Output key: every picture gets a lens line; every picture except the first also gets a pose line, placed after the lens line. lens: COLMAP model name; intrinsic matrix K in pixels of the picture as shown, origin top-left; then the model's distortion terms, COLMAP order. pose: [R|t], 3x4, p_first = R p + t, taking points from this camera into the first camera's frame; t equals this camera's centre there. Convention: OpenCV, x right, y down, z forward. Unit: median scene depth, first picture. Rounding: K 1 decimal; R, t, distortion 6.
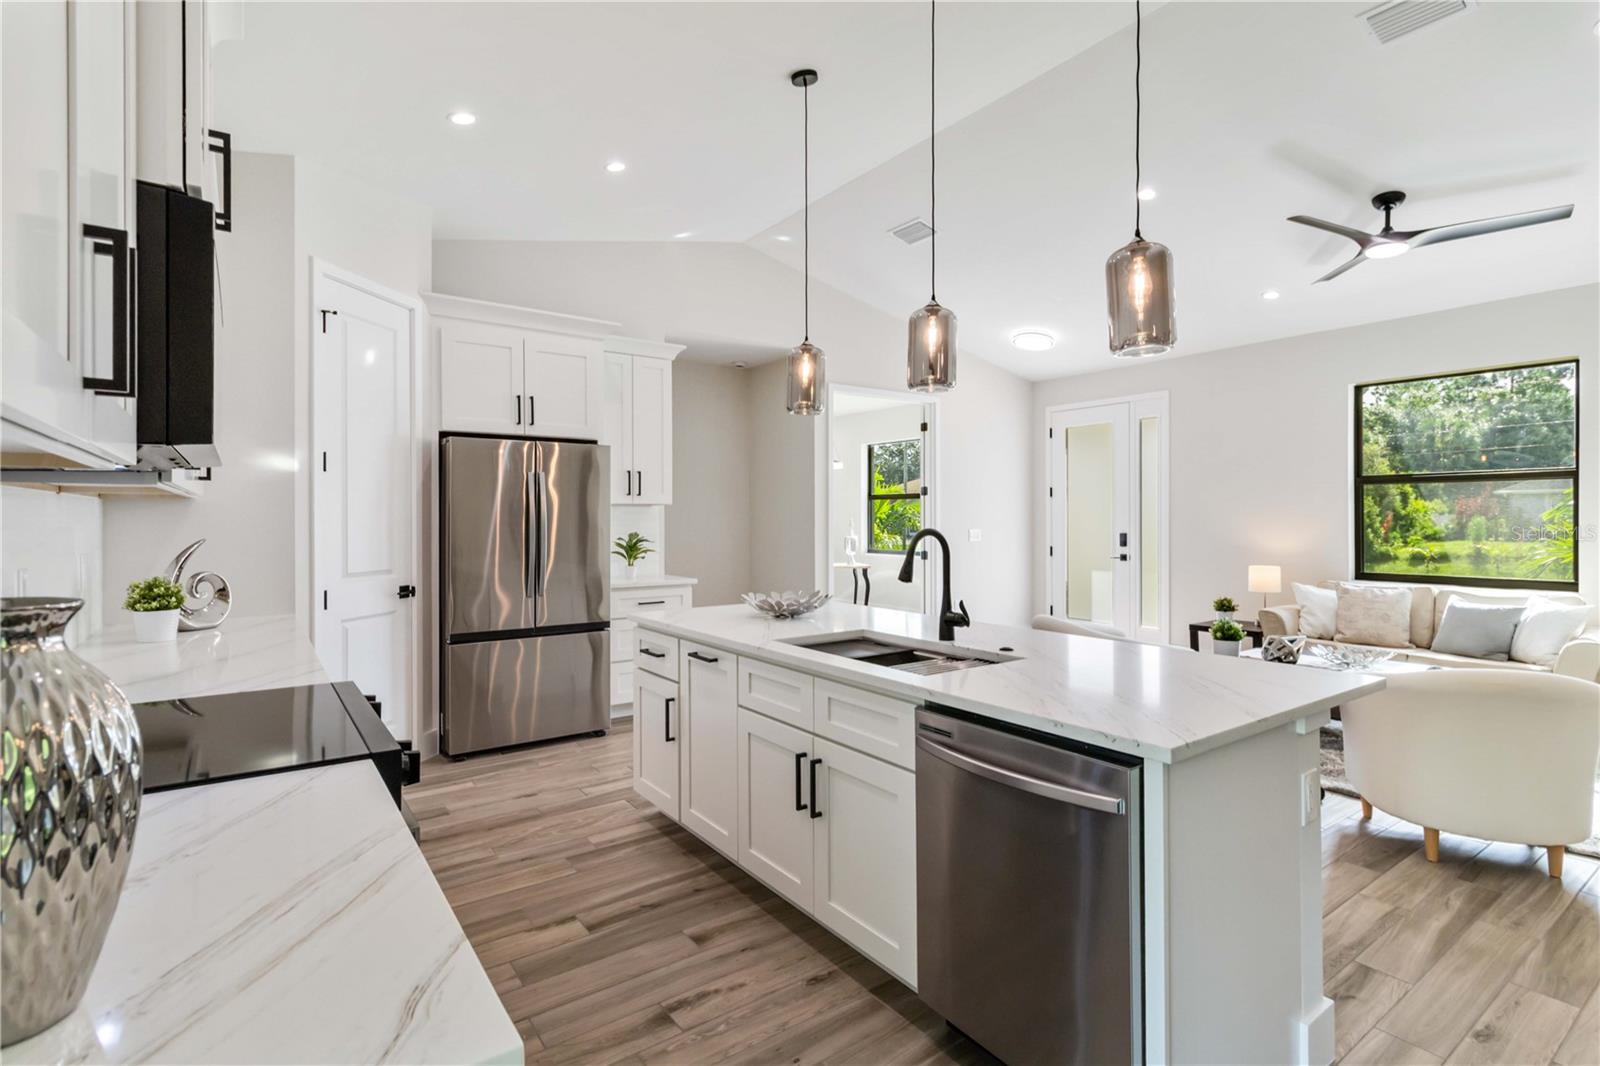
lens RADIAL K [[775.1, 0, 818.1], [0, 775.1, 517.4], [0, 0, 1]] dist [0.004545, 0.002063]
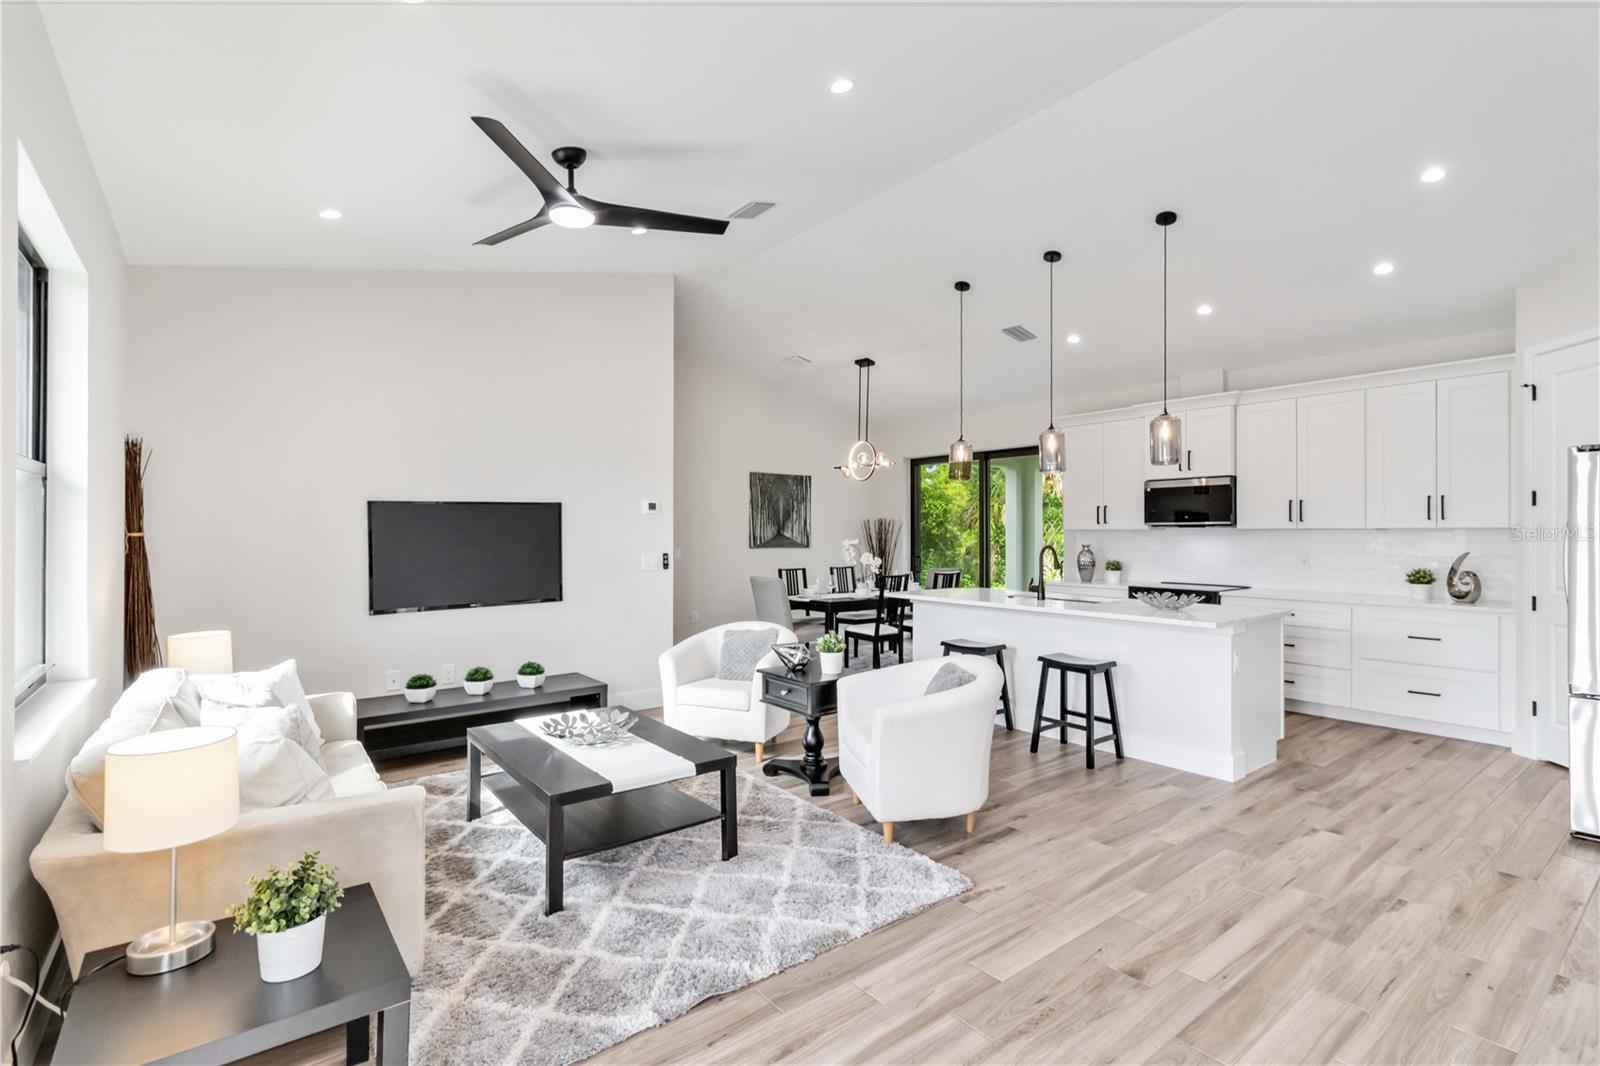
lens RADIAL K [[749.4, 0, 820.1], [0, 749.4, 528.6], [0, 0, 1]] dist [0.003853, 0.000504]
pose [[-0.999254, 0.002713, -0.038534, 0.517516], [0.002942, 0.999978, -0.005898, -0.012846], [0.038517, -0.006007, -0.999240, 1.853984]]
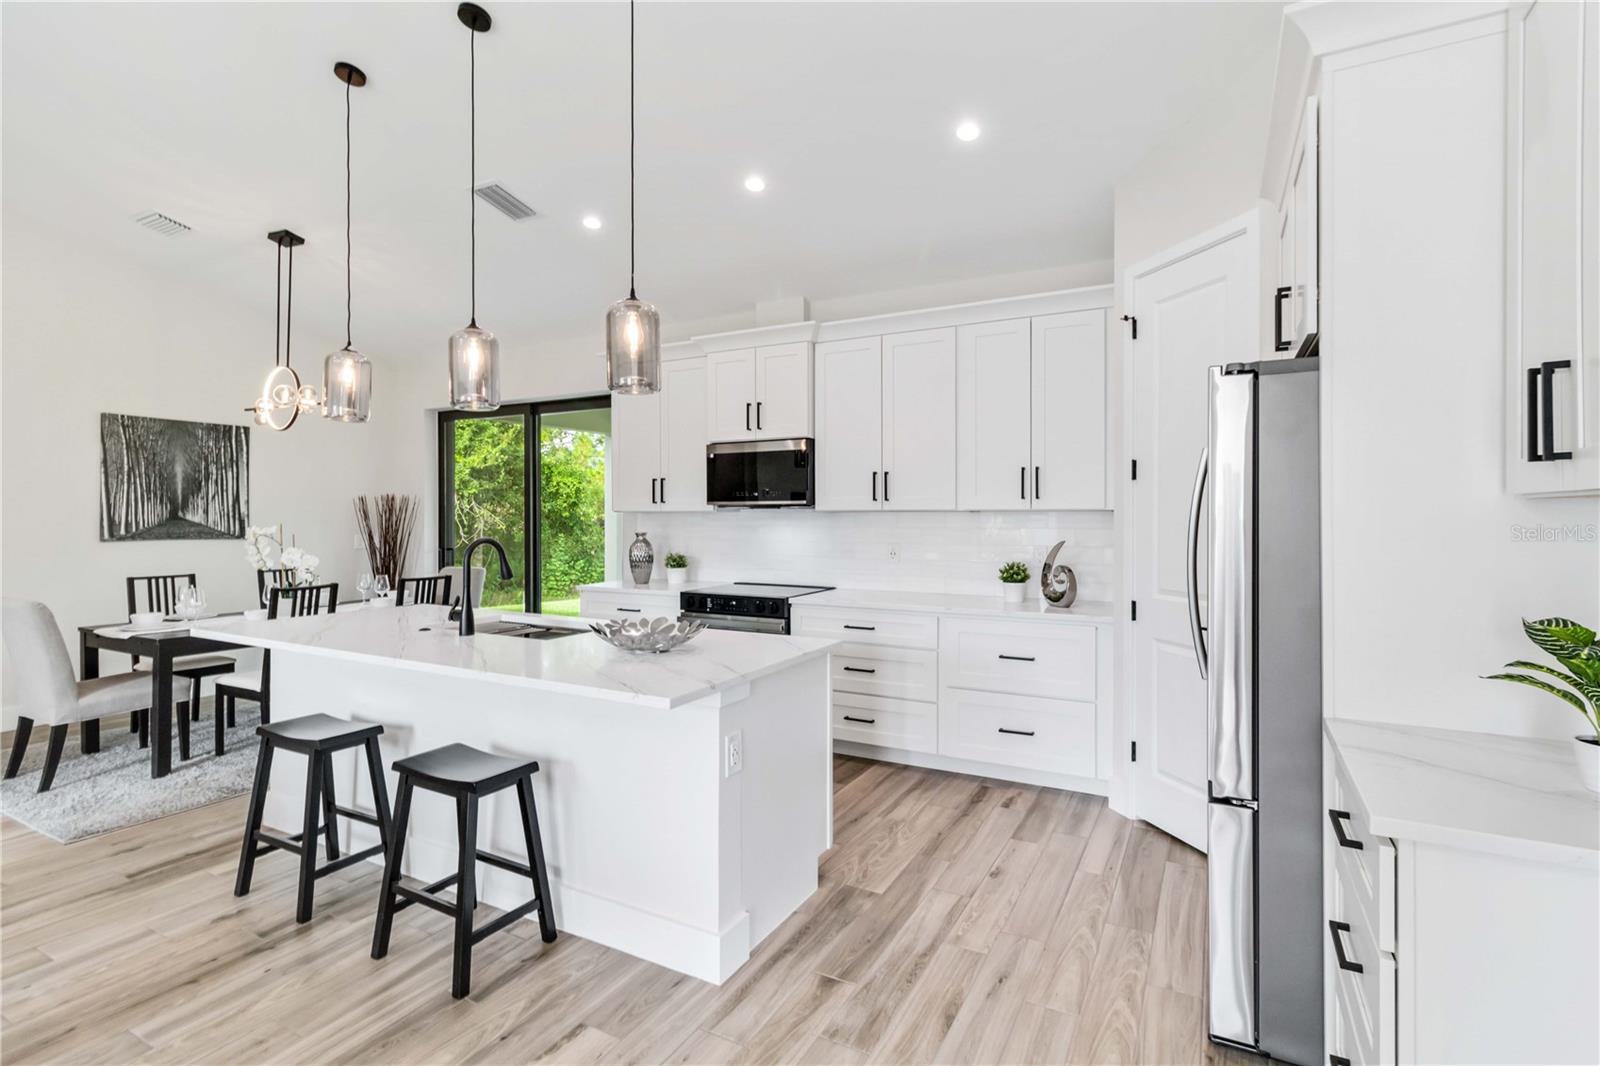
lens RADIAL K [[754.6, 0, 822.5], [0, 754.6, 511.0], [0, 0, 1]] dist [-0.000275, 0.000652]
pose [[-0.900487, 0.000397, -0.434884, 0.111883], [0.002646, 0.999986, -0.004566, -0.012963], [0.434876, -0.005263, -0.900475, 1.405630]]
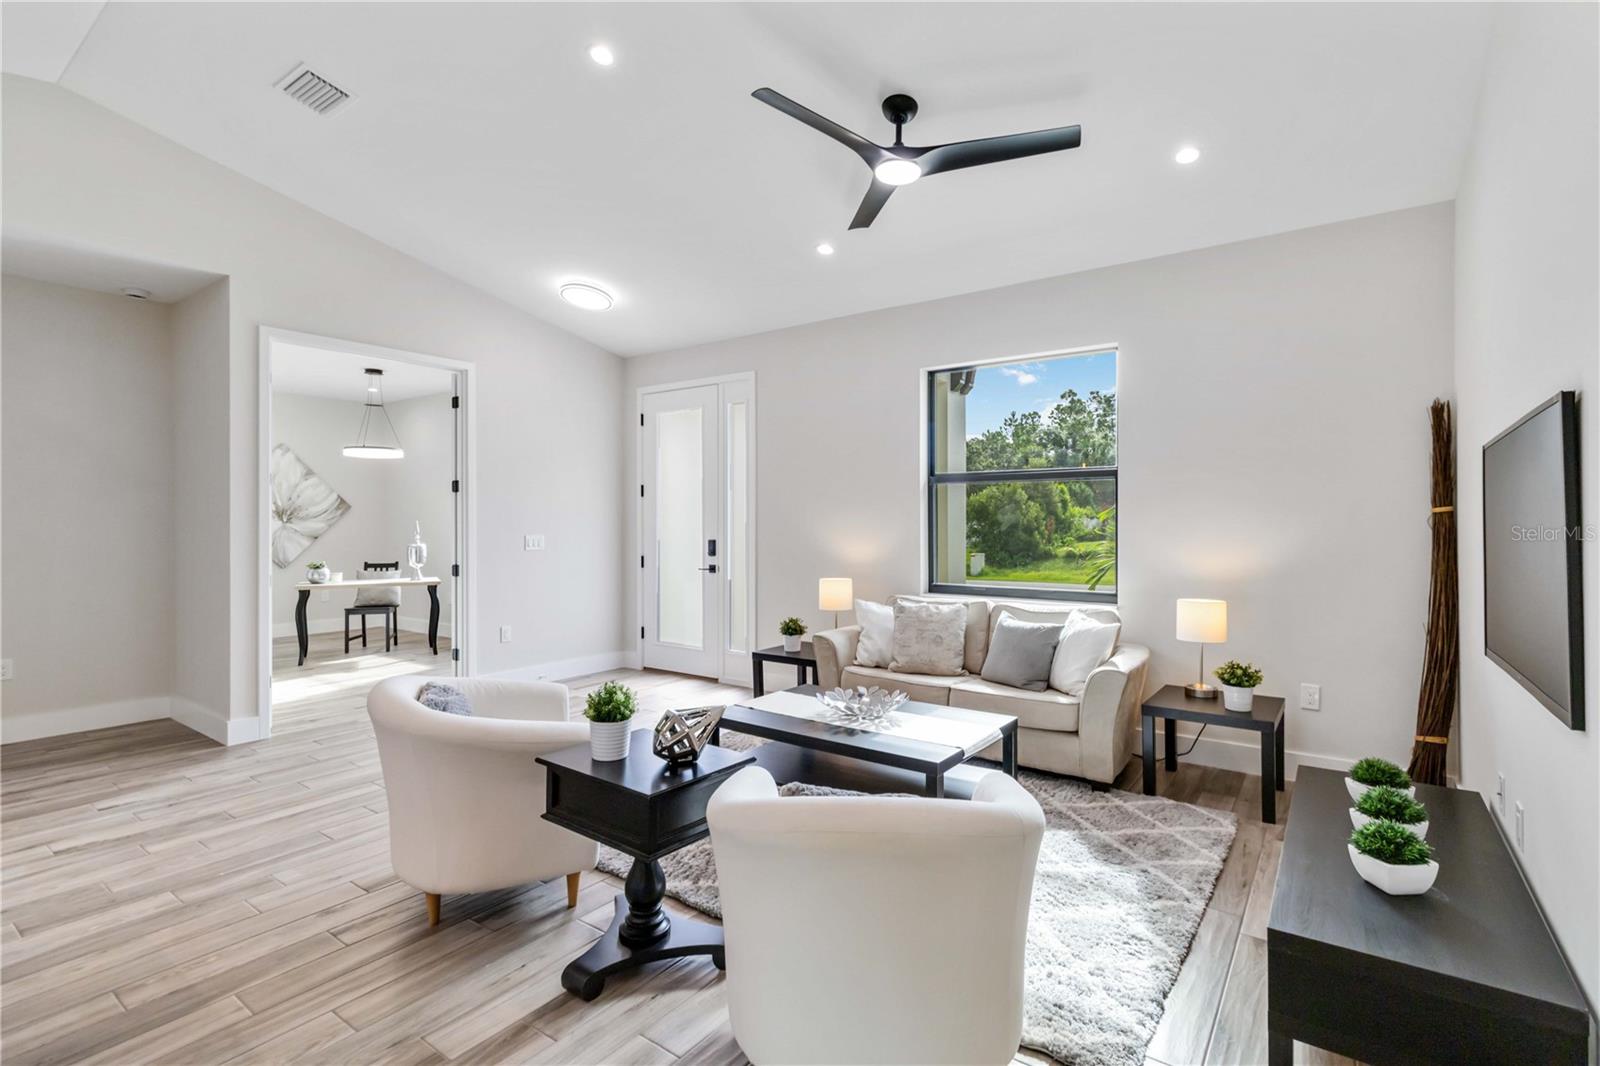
lens RADIAL K [[752.4, 0, 817.5], [0, 752.4, 517.9], [0, 0, 1]] dist [-0.000385, 0.000281]
pose [[0.950663, 0.002096, 0.310219, 0.439583], [-0.000887, 0.999991, -0.004039, -0.000509], [-0.310225, 0.003564, 0.950657, 0.330821]]
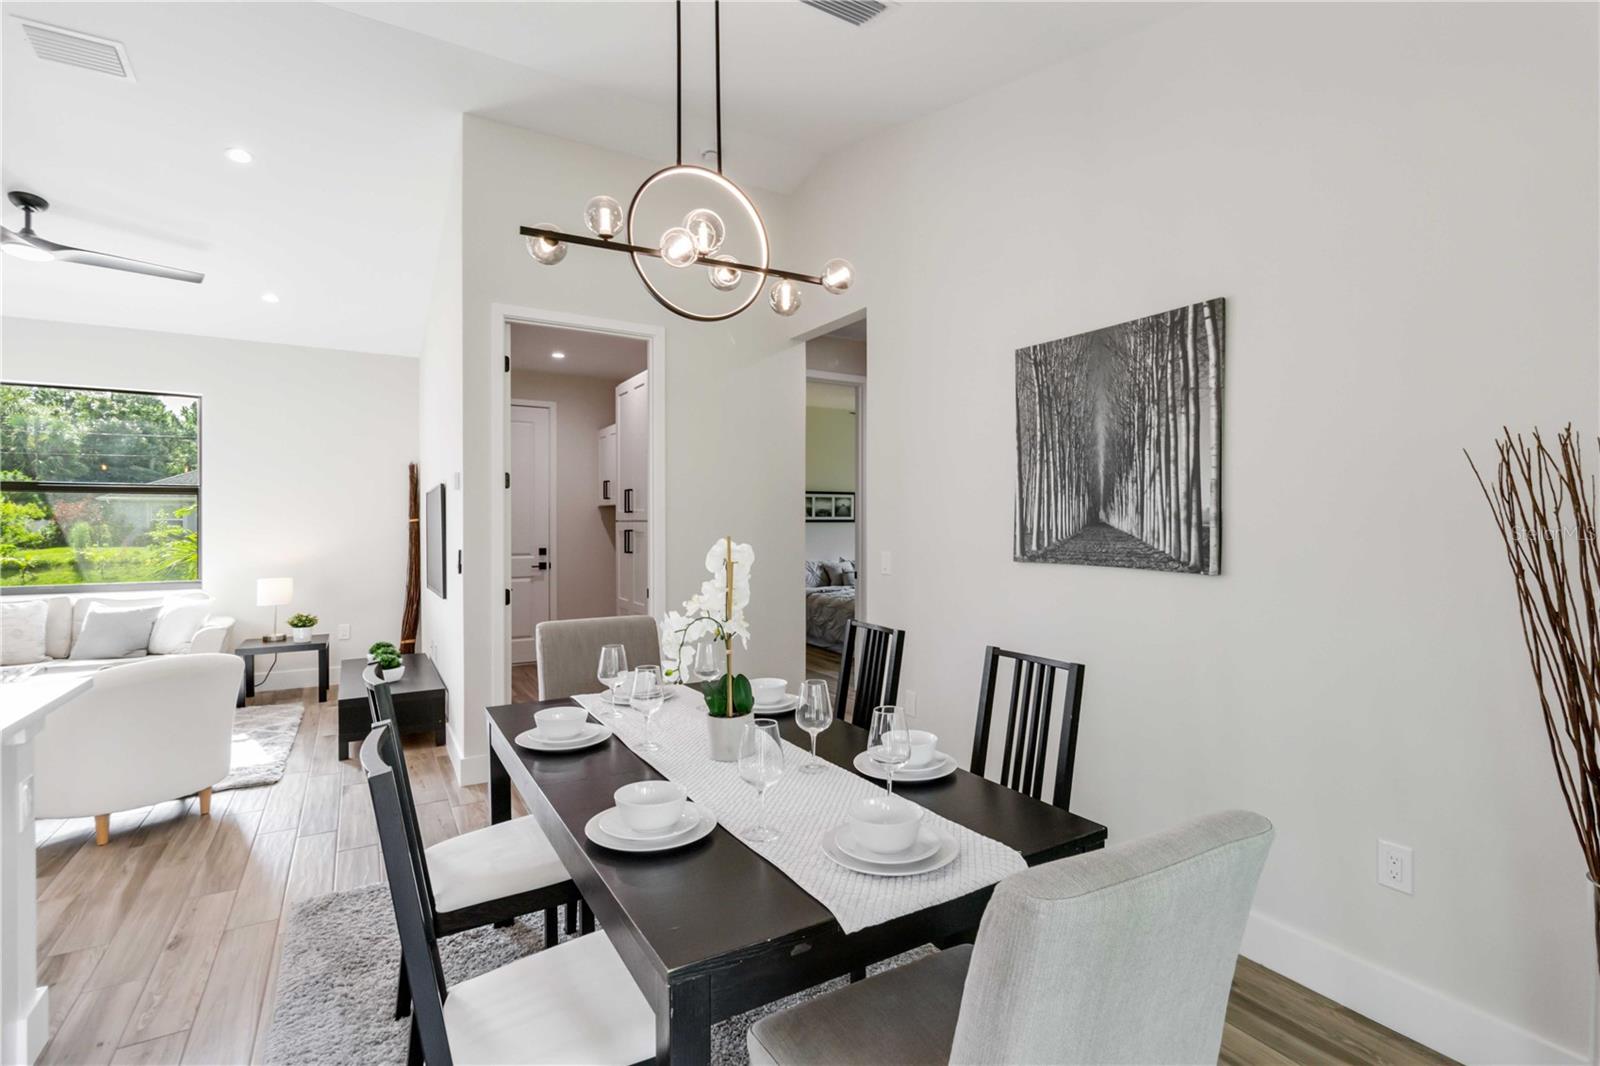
lens RADIAL K [[749.4, 0, 820.1], [0, 749.4, 528.6], [0, 0, 1]] dist [0.003853, 0.000504]
pose [[0.086085, -0.005971, 0.996270, -0.123471], [-0.002298, 0.999978, 0.006192, -0.008392], [-0.996285, -0.002822, 0.086069, -0.066072]]
